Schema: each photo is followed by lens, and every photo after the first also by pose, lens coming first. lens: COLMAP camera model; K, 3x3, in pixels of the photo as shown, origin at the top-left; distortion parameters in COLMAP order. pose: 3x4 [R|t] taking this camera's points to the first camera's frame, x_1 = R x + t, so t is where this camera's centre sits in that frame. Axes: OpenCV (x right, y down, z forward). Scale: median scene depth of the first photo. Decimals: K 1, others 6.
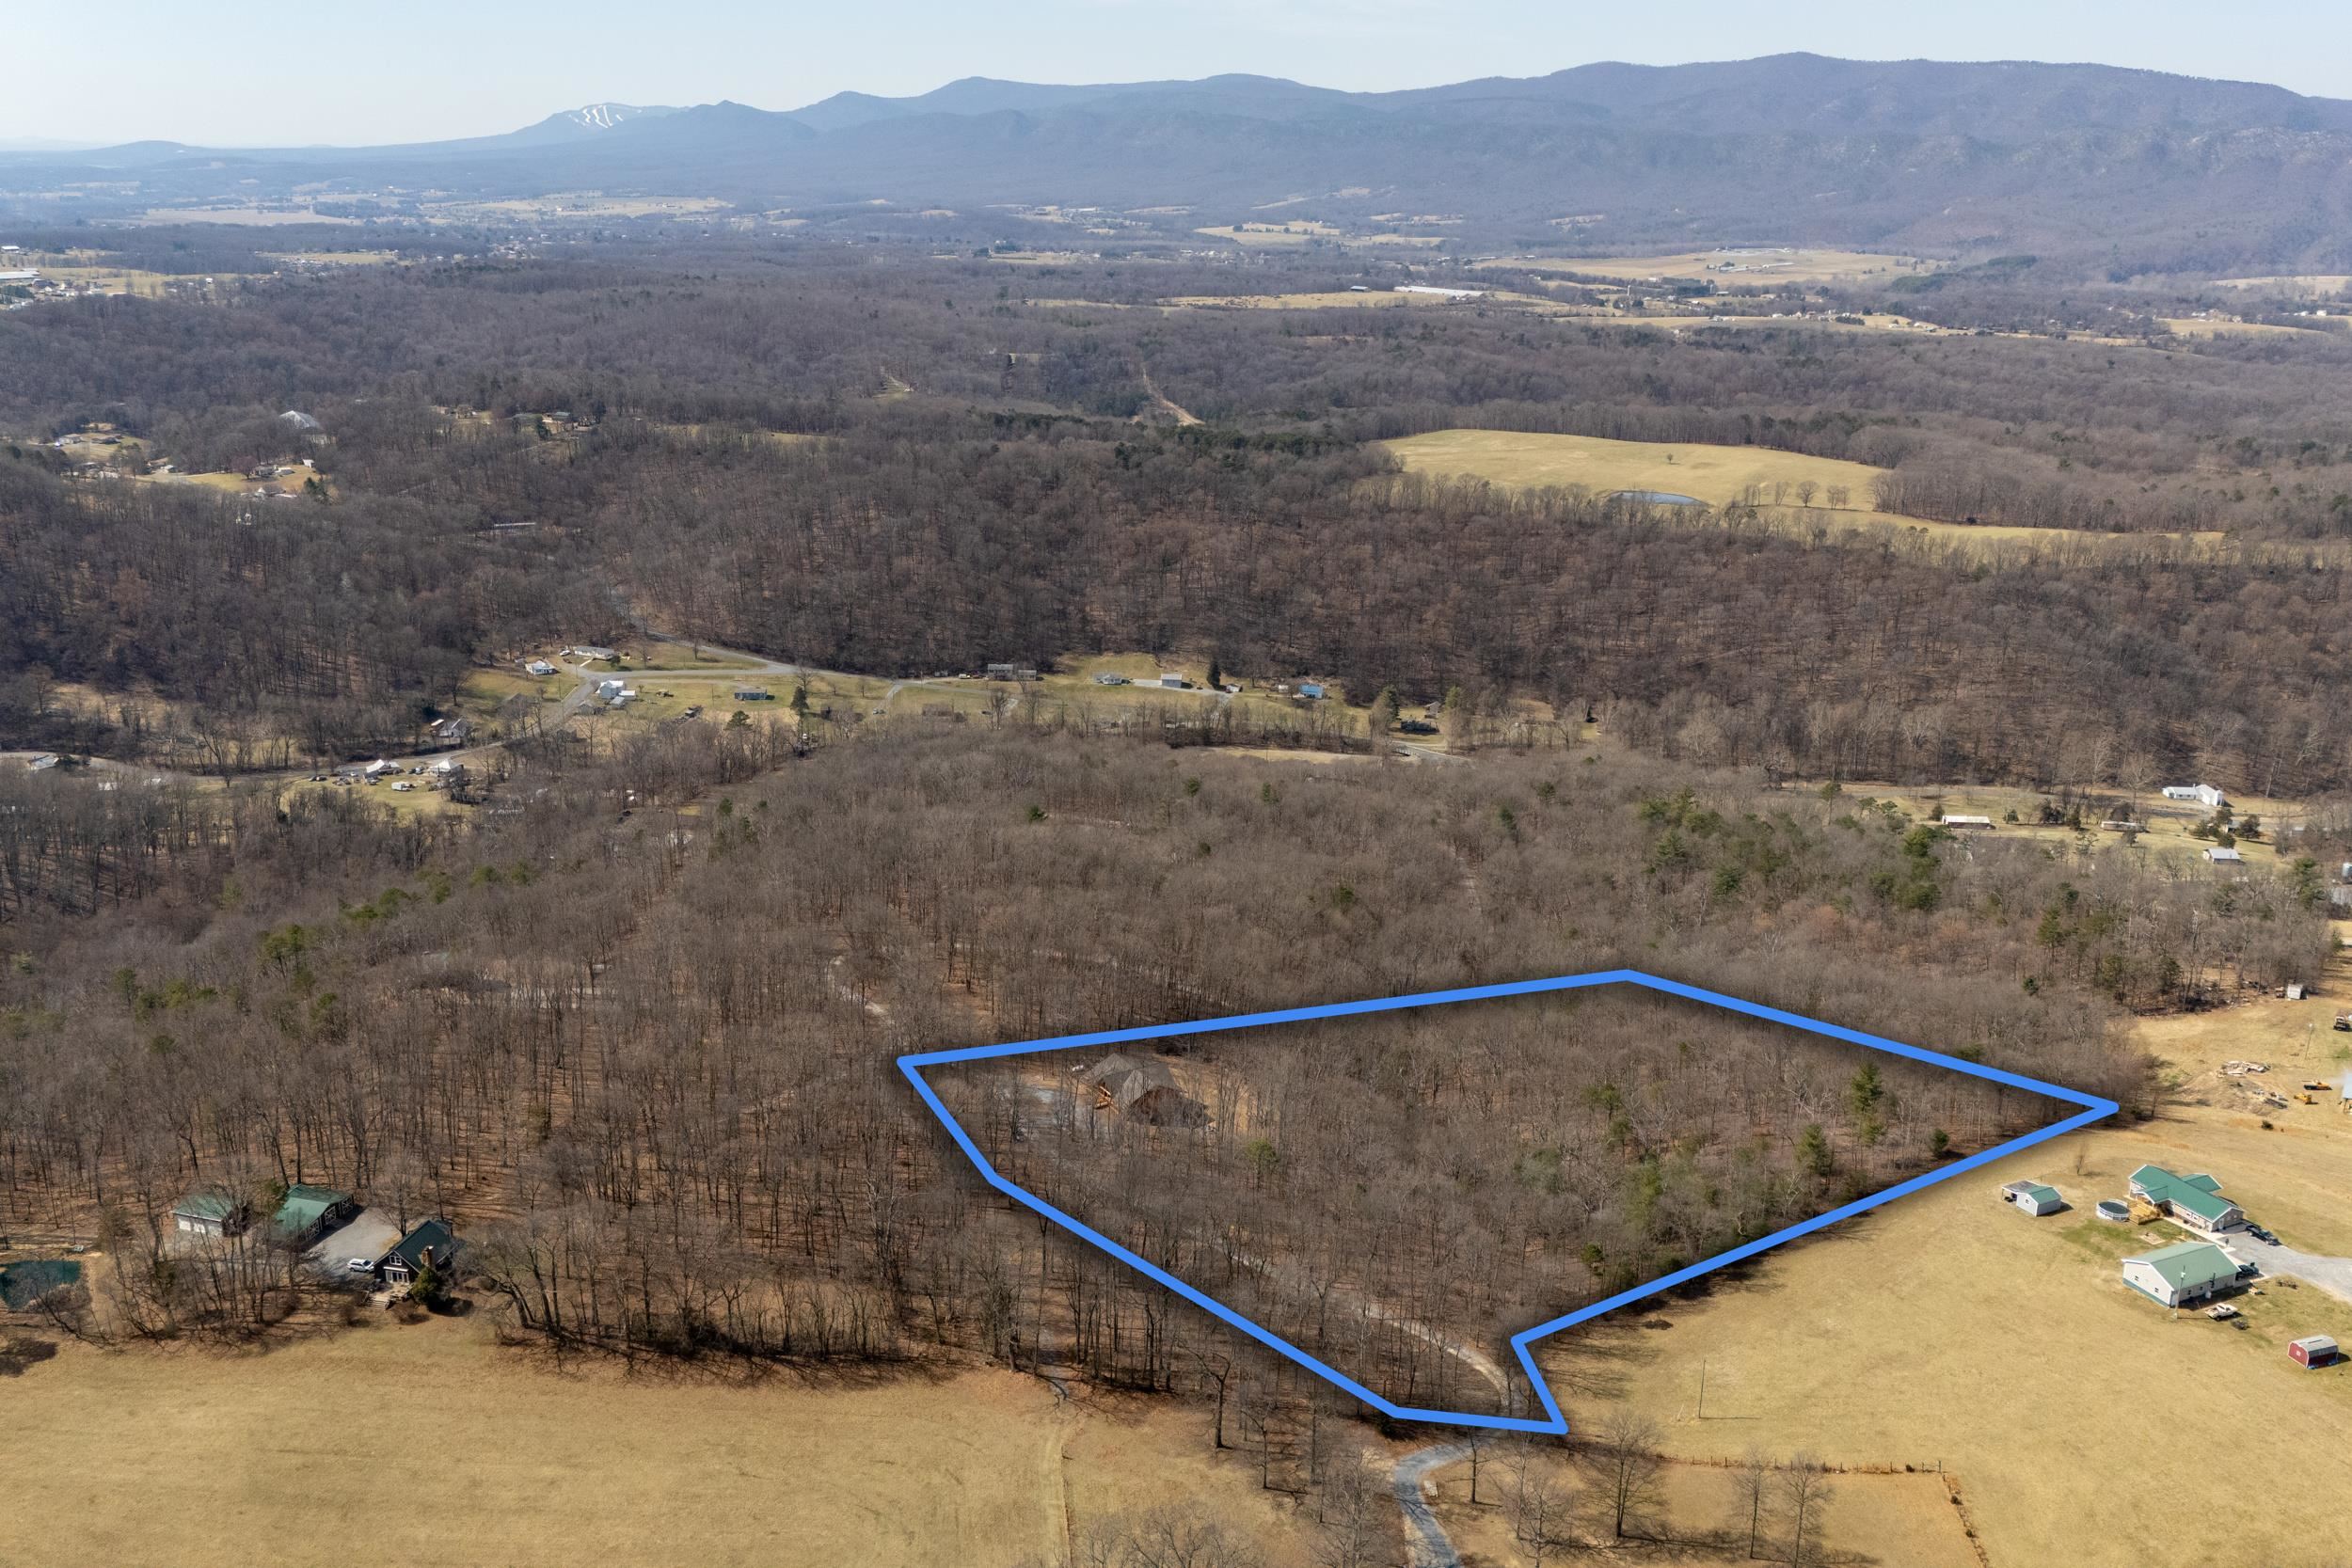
lens RADIAL K [[2030.5, 0, 1138.9], [0, 2030.5, 825.6], [0, 0, 1]] dist [0.078539, -0.090995]
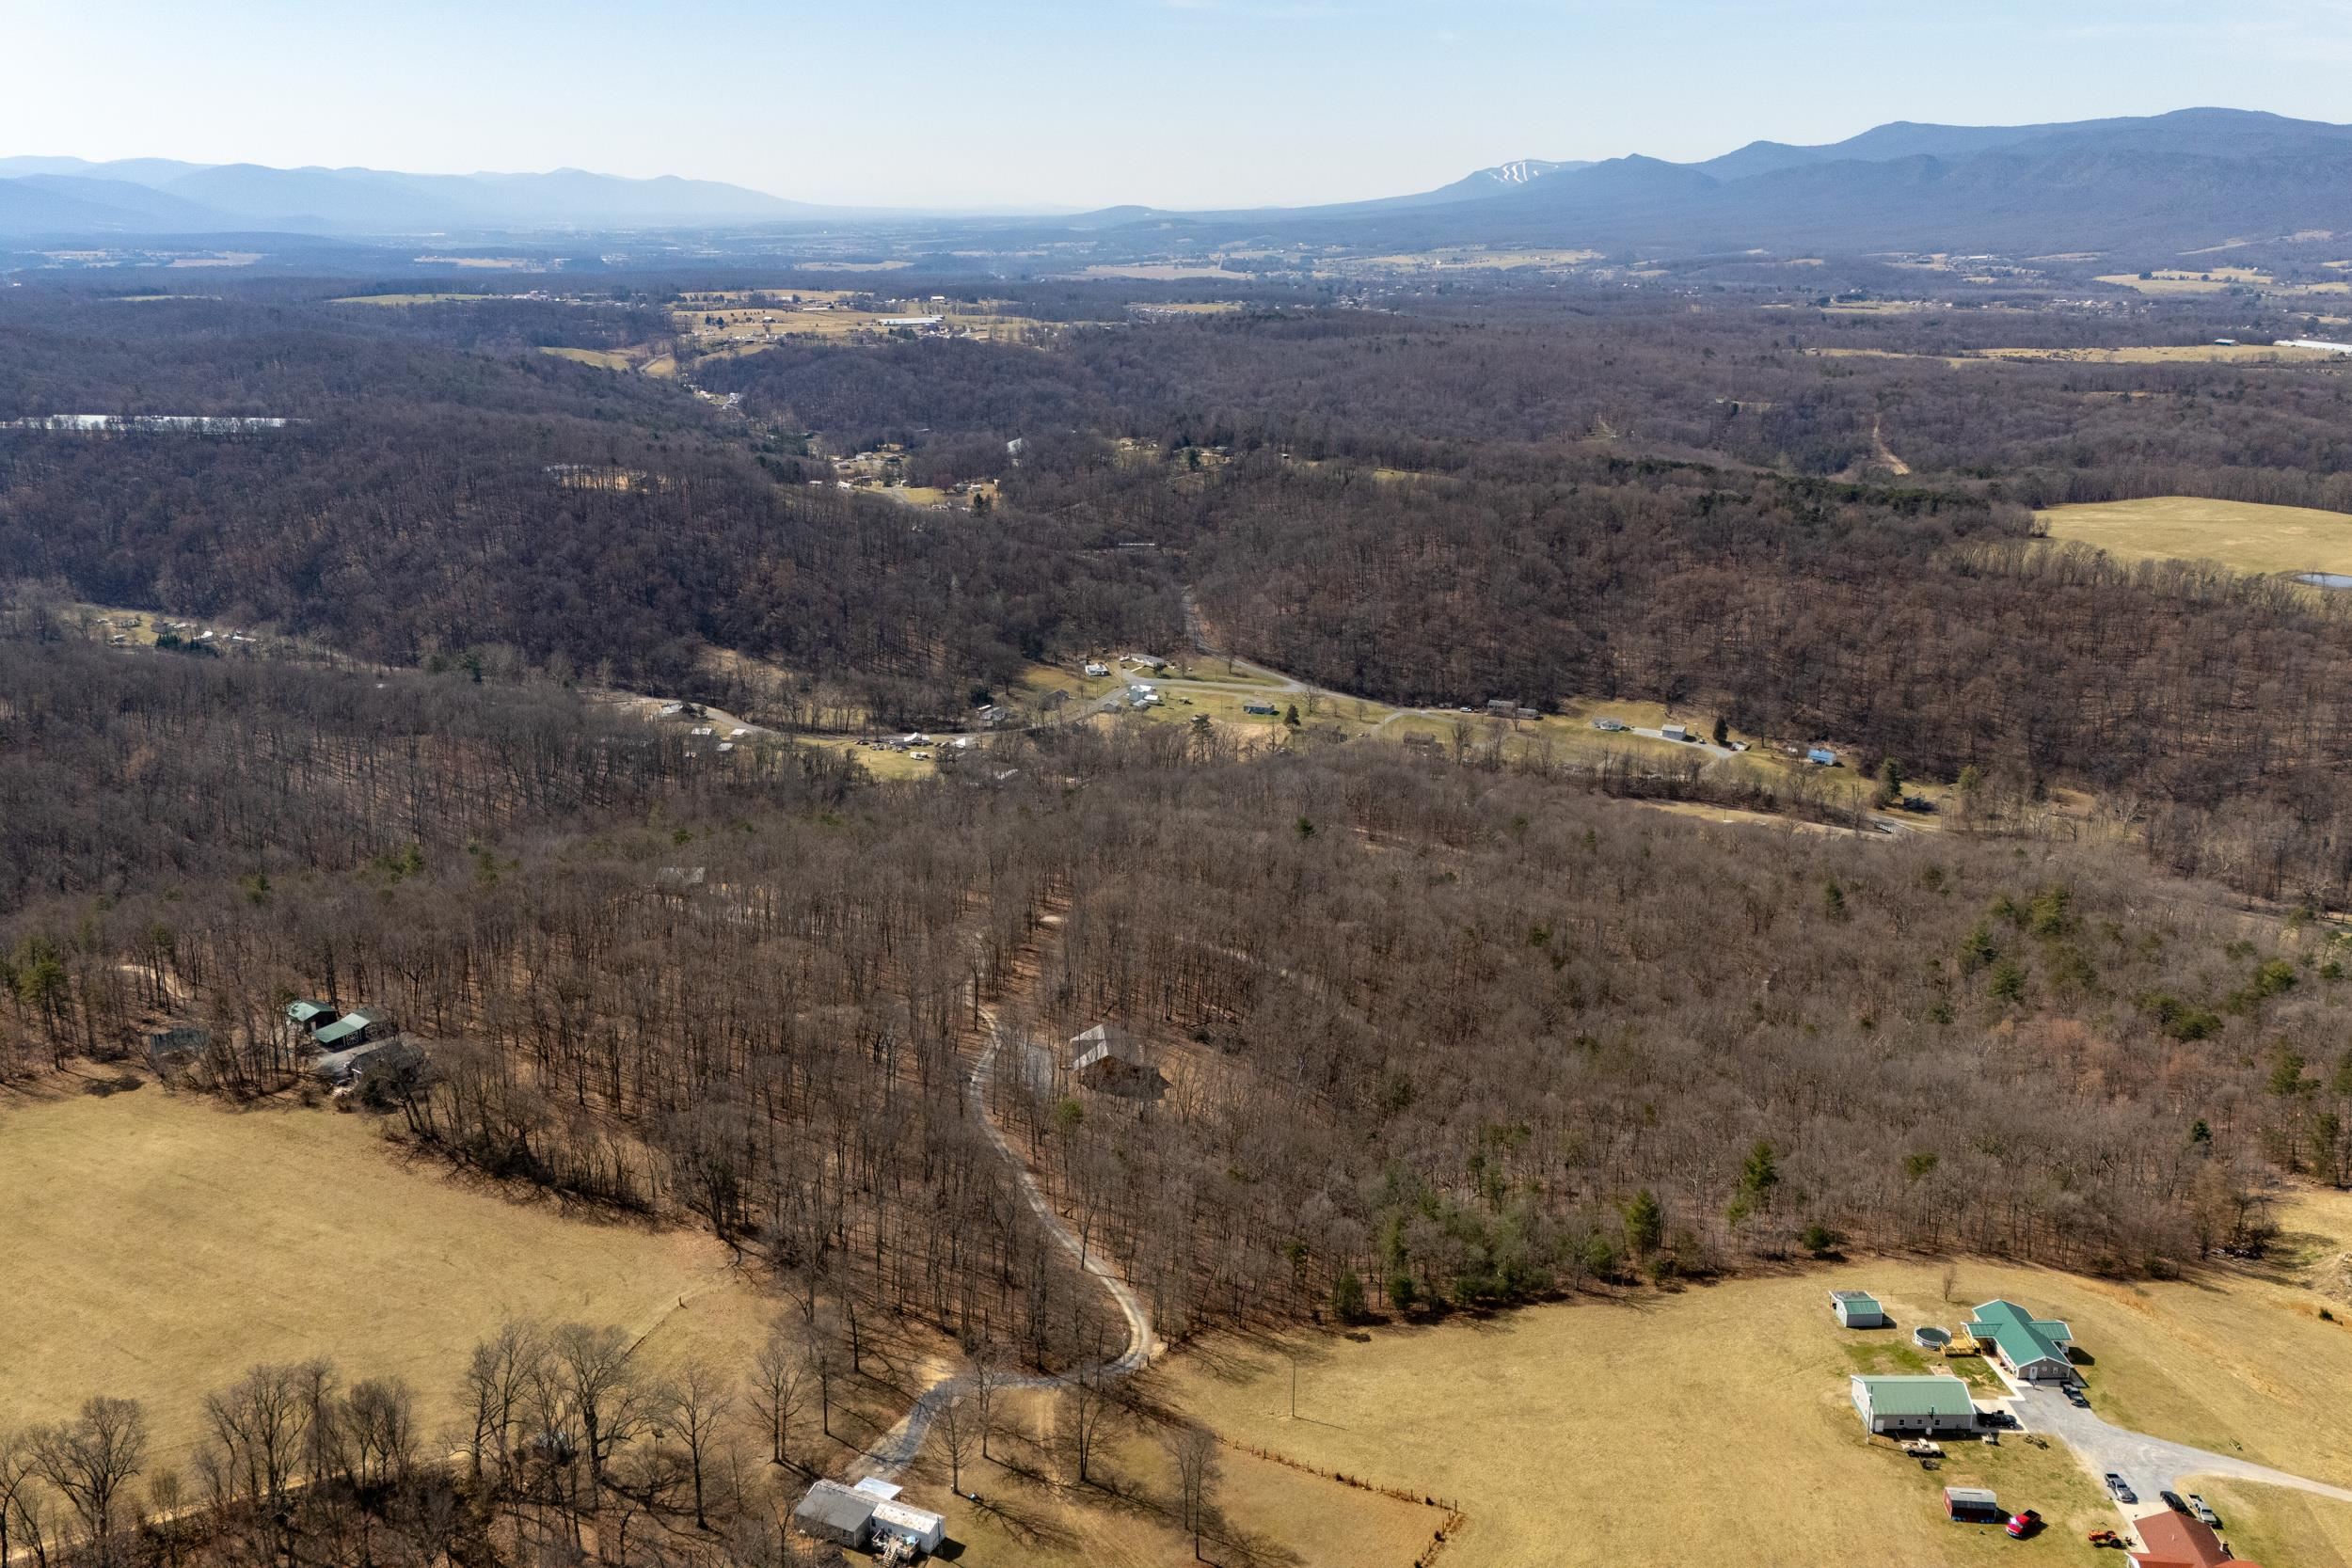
lens RADIAL K [[2030.5, 0, 1154.9], [0, 2030.5, 807.8], [0, 0, 1]] dist [0.078539, -0.090995]
pose [[0.909214, 0.107809, -0.402129, 0.186724], [-0.120465, 0.992698, -0.006235, 0.000598], [0.398521, 0.054112, 0.915562, 0.006880]]
